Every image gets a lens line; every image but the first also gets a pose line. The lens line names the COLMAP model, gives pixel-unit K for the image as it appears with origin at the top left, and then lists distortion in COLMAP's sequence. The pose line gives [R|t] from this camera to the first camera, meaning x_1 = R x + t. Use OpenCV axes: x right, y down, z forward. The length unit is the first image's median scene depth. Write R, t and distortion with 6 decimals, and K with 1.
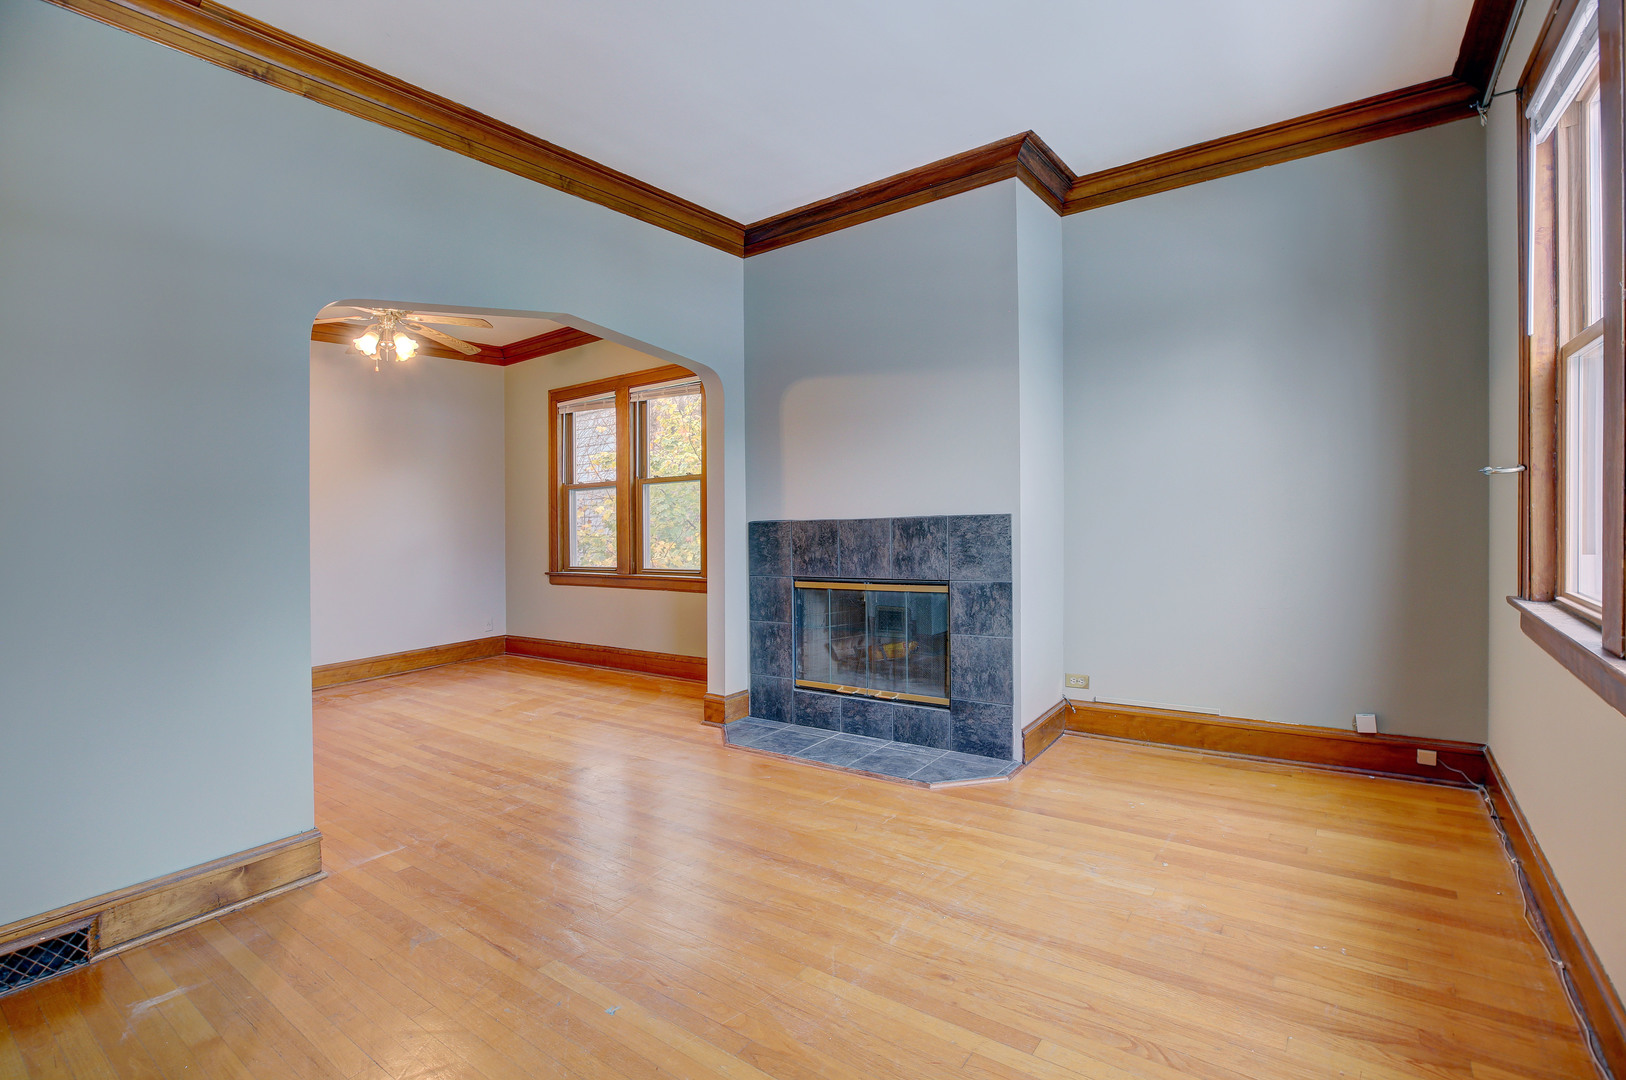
lens RADIAL K [[740.8, 0, 811.9], [0, 740.8, 514.6], [0, 0, 1]] dist [-0.032509, 0.000832]
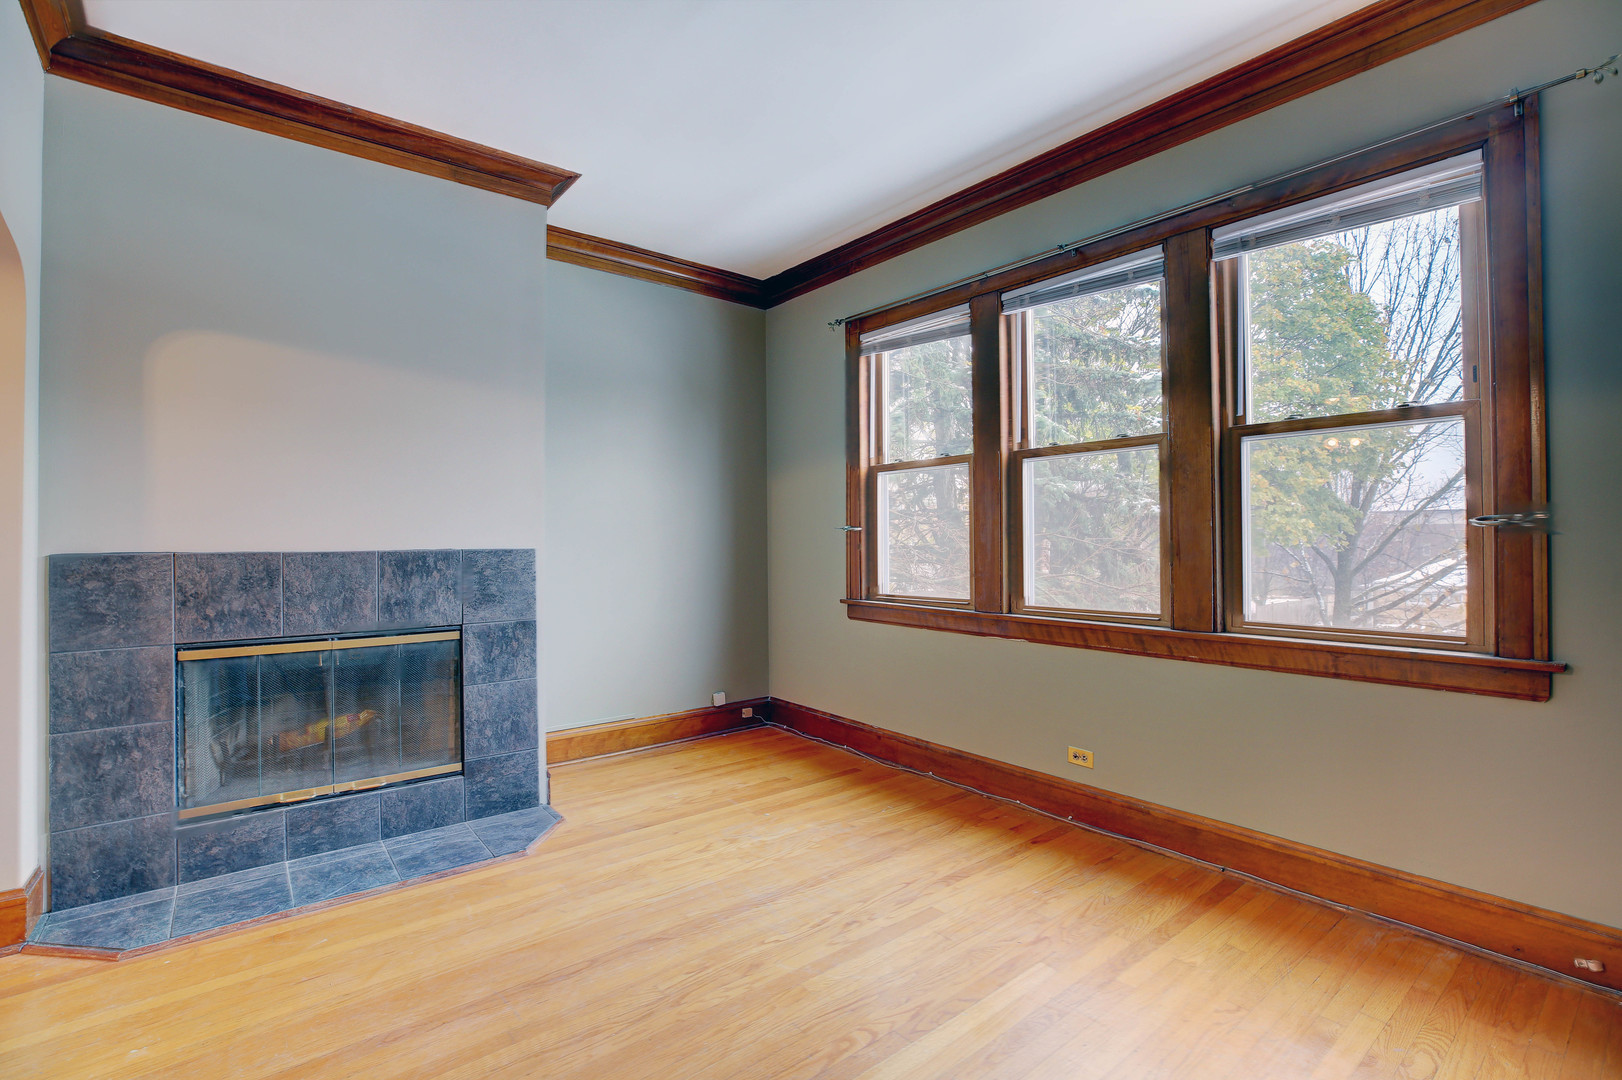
lens RADIAL K [[744.7, 0, 811.0], [0, 744.7, 540.0], [0, 0, 1]] dist [-0.042645, 0.013135]
pose [[0.260532, 0.031739, 0.964943, -0.517380], [-0.005735, 0.999493, -0.031326, 0.014406], [-0.965448, 0.002627, 0.260582, 0.364950]]
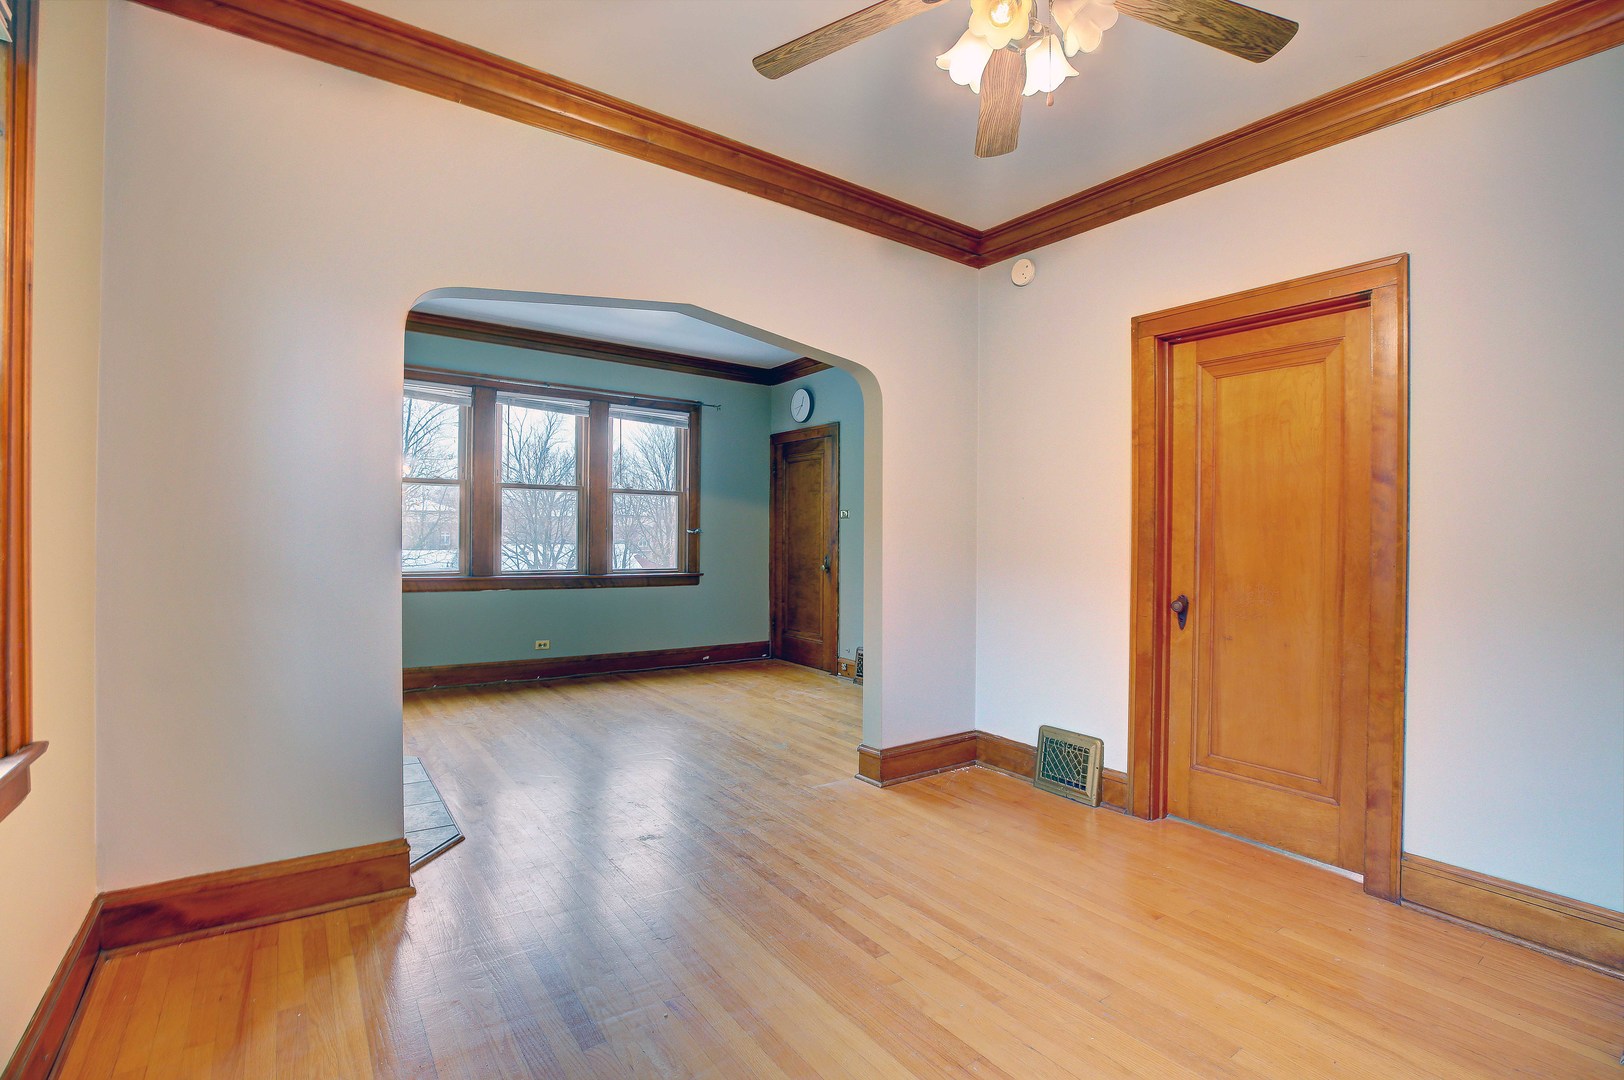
lens RADIAL K [[745.7, 0, 812.0], [0, 745.7, 540.0], [0, 0, 1]] dist [-0.042645, 0.013135]
pose [[-0.948948, 0.016822, 0.314985, -0.708334], [0.015868, 0.999858, -0.005593, 0.017183], [-0.315034, -0.000309, -0.949080, 1.625582]]
